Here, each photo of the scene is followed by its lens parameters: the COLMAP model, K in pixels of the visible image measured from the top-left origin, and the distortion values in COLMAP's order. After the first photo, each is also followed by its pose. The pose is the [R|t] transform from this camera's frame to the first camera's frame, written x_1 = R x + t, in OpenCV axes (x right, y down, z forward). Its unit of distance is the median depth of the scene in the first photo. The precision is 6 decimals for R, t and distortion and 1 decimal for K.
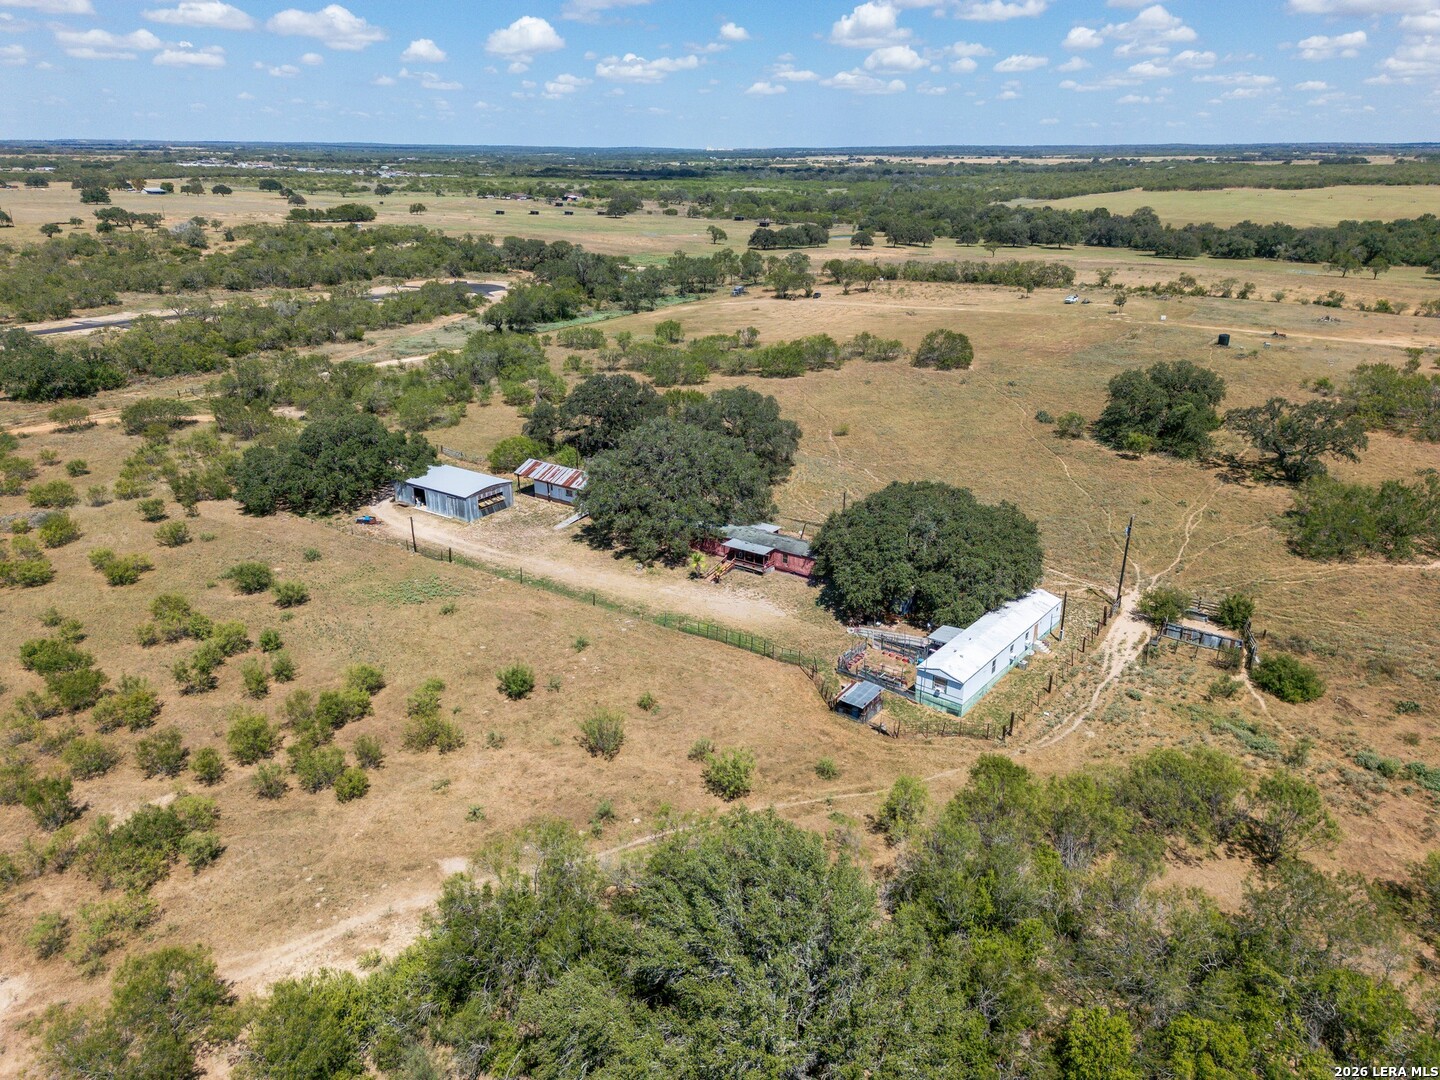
lens RADIAL K [[1008.1, 0, 716.0], [0, 1008.1, 546.4], [0, 0, 1]] dist [0.075802, -0.050488]
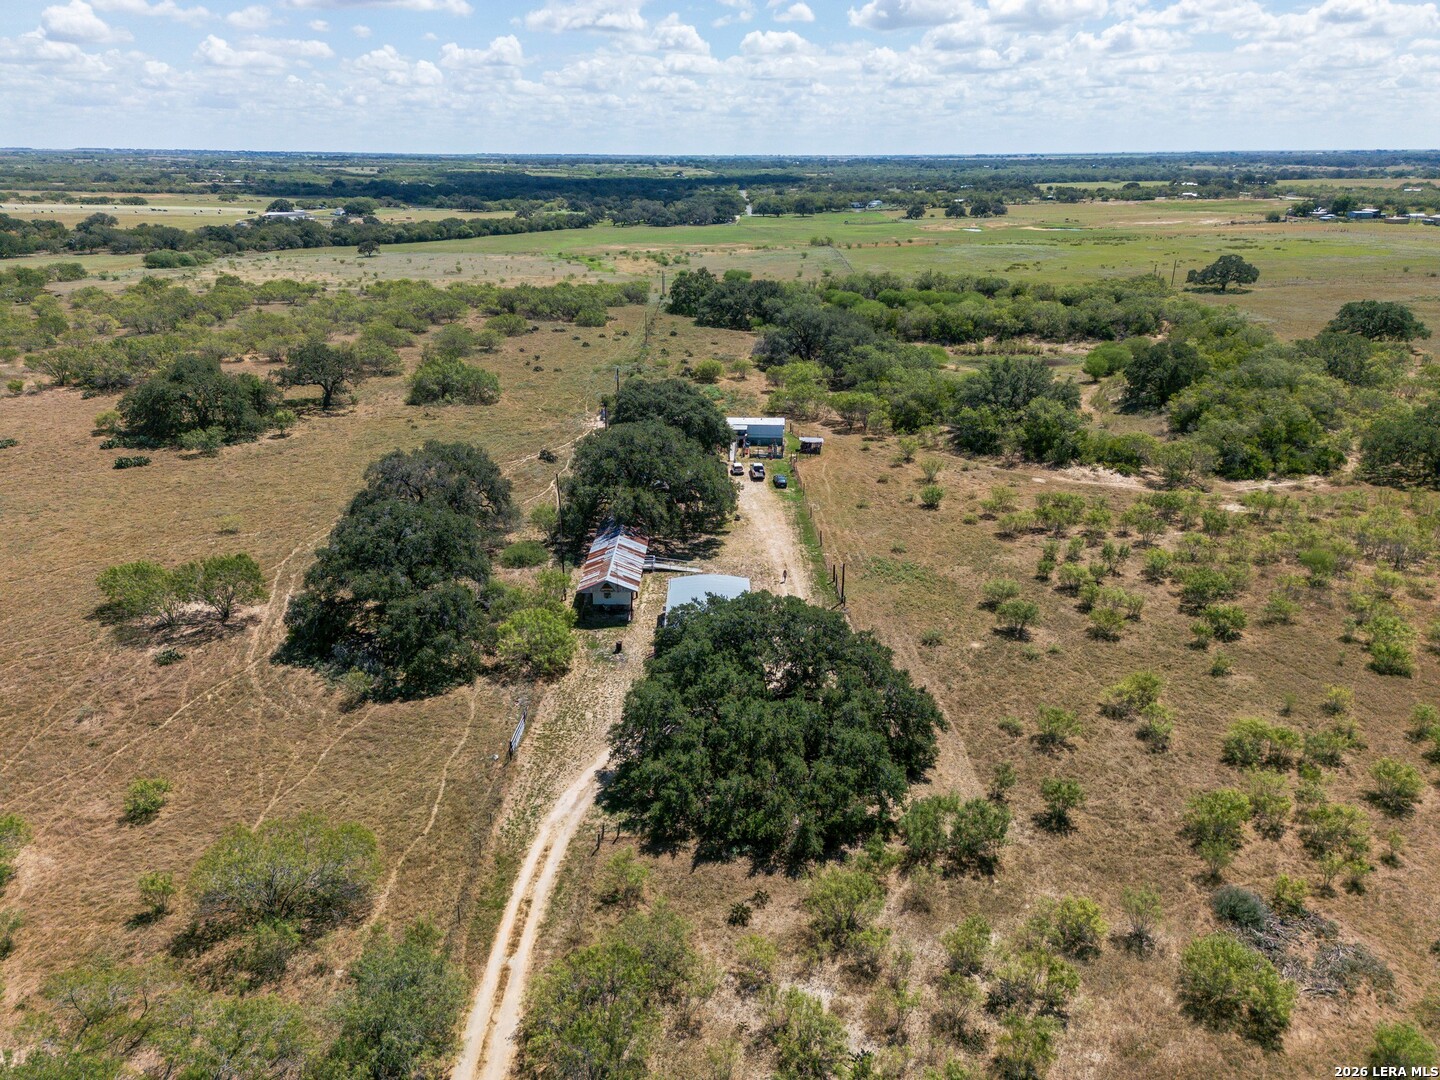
lens RADIAL K [[1008.1, 0, 717.9], [0, 1008.1, 546.0], [0, 0, 1]] dist [0.075802, -0.050488]
pose [[-0.580097, -0.293951, 0.759658, -0.794968], [0.296686, 0.792300, 0.533140, -0.481691], [-0.758594, 0.534653, -0.372399, 1.234583]]
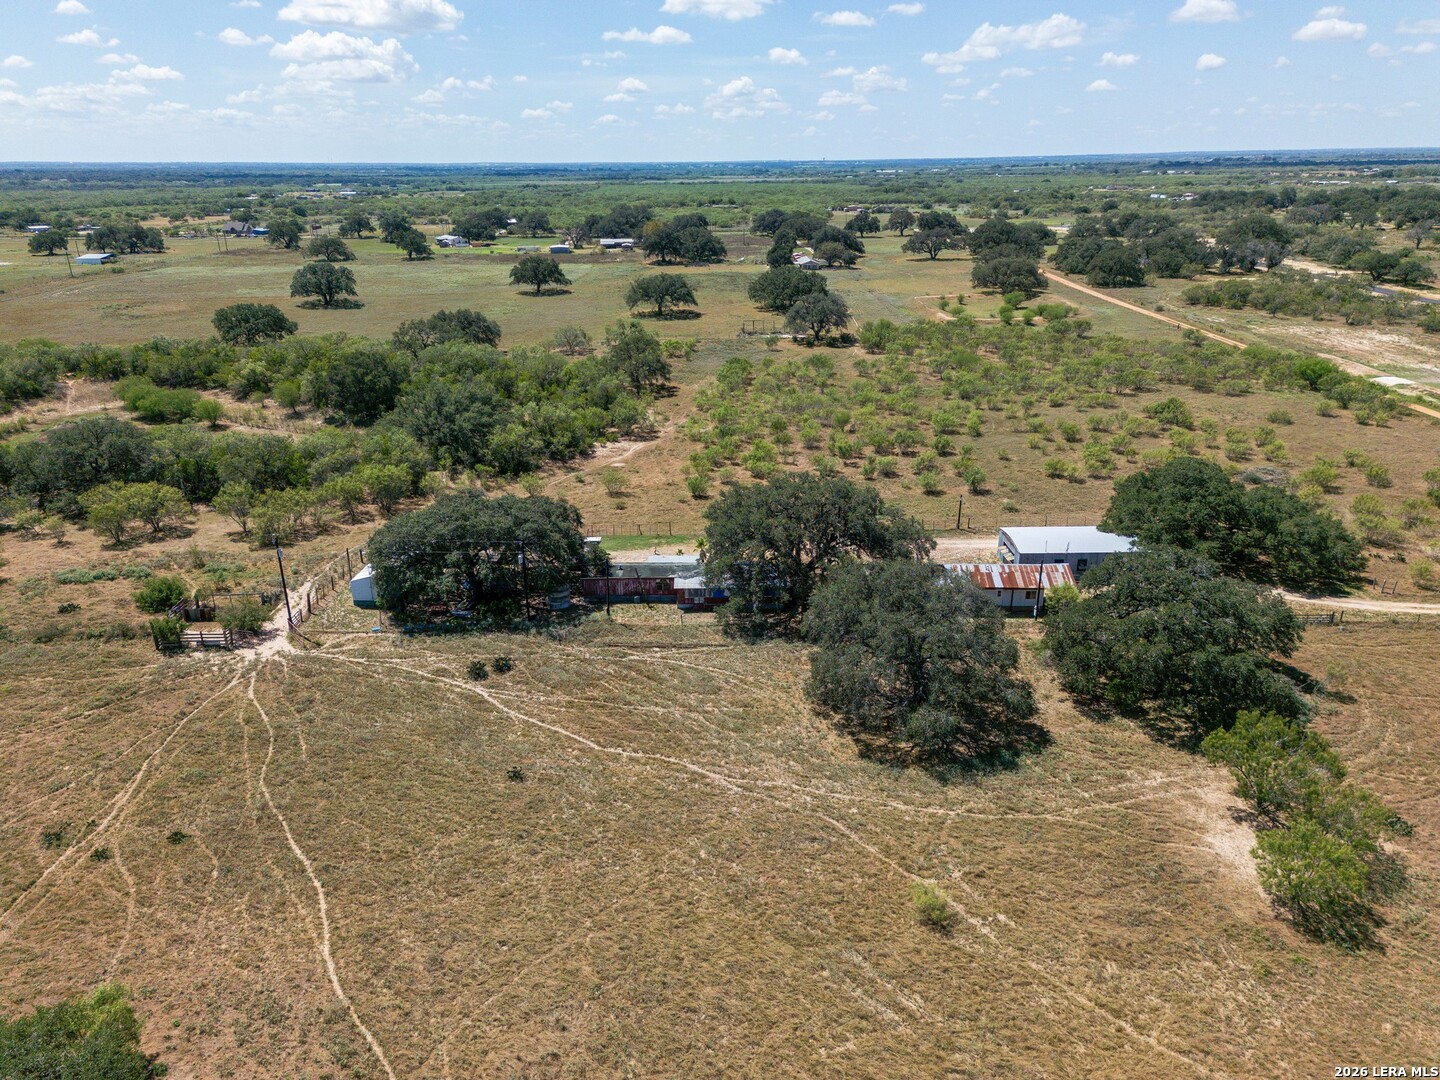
lens RADIAL K [[1008.1, 0, 718.8], [0, 1008.1, 550.1], [0, 0, 1]] dist [0.075802, -0.050488]
pose [[-0.813806, 0.214391, -0.540145, 0.437509], [-0.203330, 0.765670, 0.610251, -0.513304], [0.544405, 0.606454, -0.579514, 1.329633]]
